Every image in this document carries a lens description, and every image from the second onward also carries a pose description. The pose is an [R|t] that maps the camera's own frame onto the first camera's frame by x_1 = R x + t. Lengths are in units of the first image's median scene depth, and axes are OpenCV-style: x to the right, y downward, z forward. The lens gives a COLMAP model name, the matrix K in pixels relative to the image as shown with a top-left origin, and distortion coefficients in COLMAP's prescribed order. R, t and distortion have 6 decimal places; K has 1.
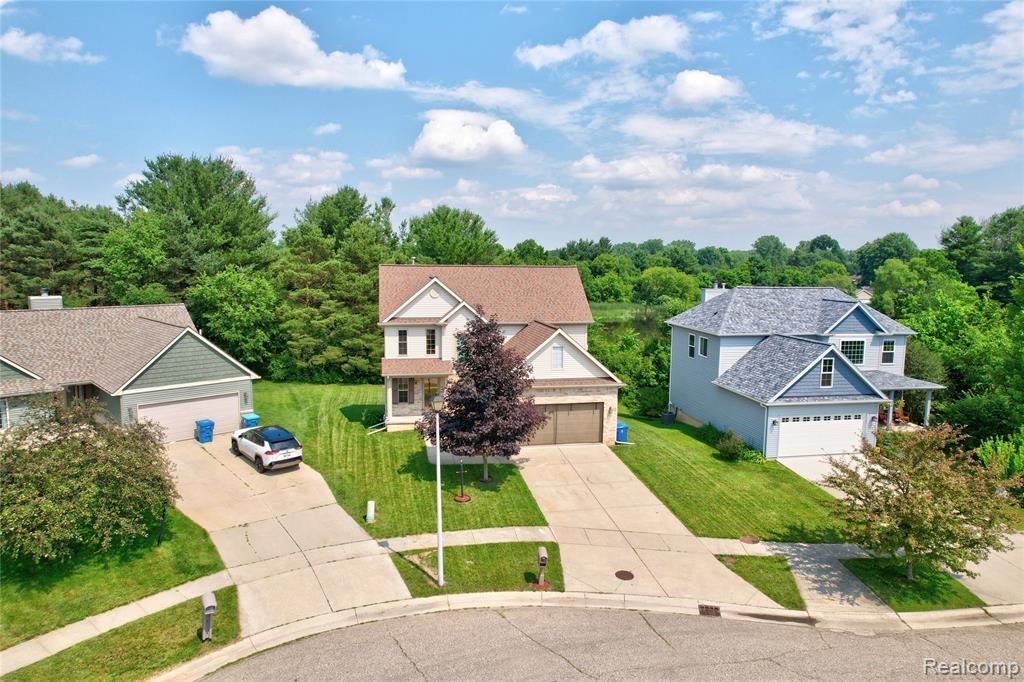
lens RADIAL K [[648.3, 0, 510.7], [0, 648.3, 354.9], [0, 0, 1]] dist [0.152593, 0.000784]
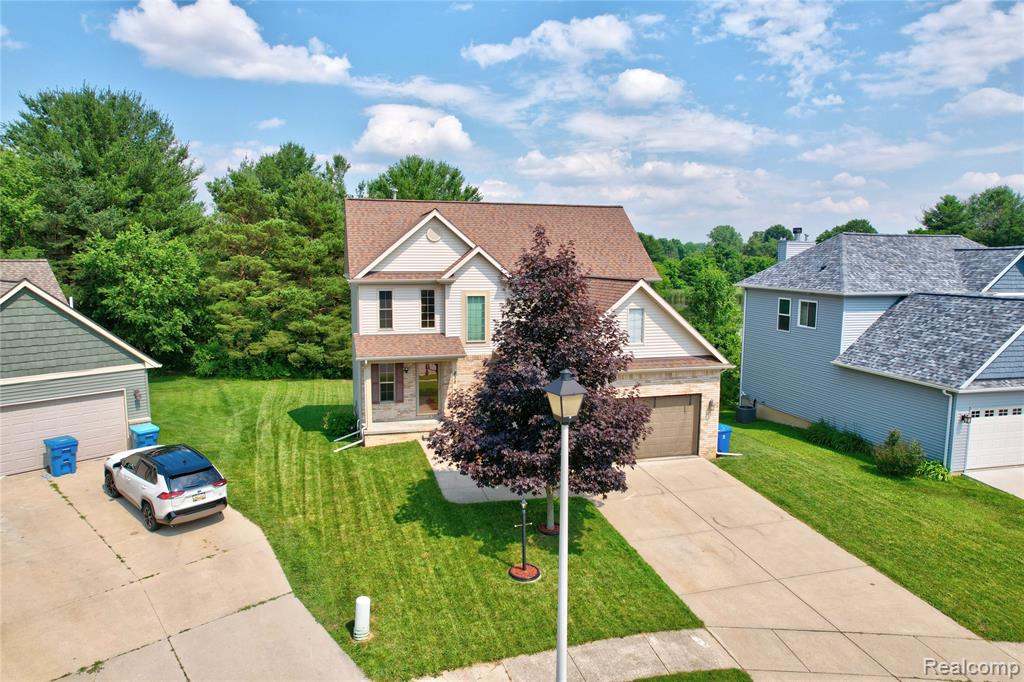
lens RADIAL K [[628.5, 0, 512.0], [0, 628.5, 341.0], [0, 0, 1]] dist [-0.002753, 0.111088]
pose [[0.995220, -0.014182, 0.096627, -0.068264], [0.015965, 0.999716, -0.017704, 0.017334], [-0.096349, 0.019162, 0.995163, 0.241043]]
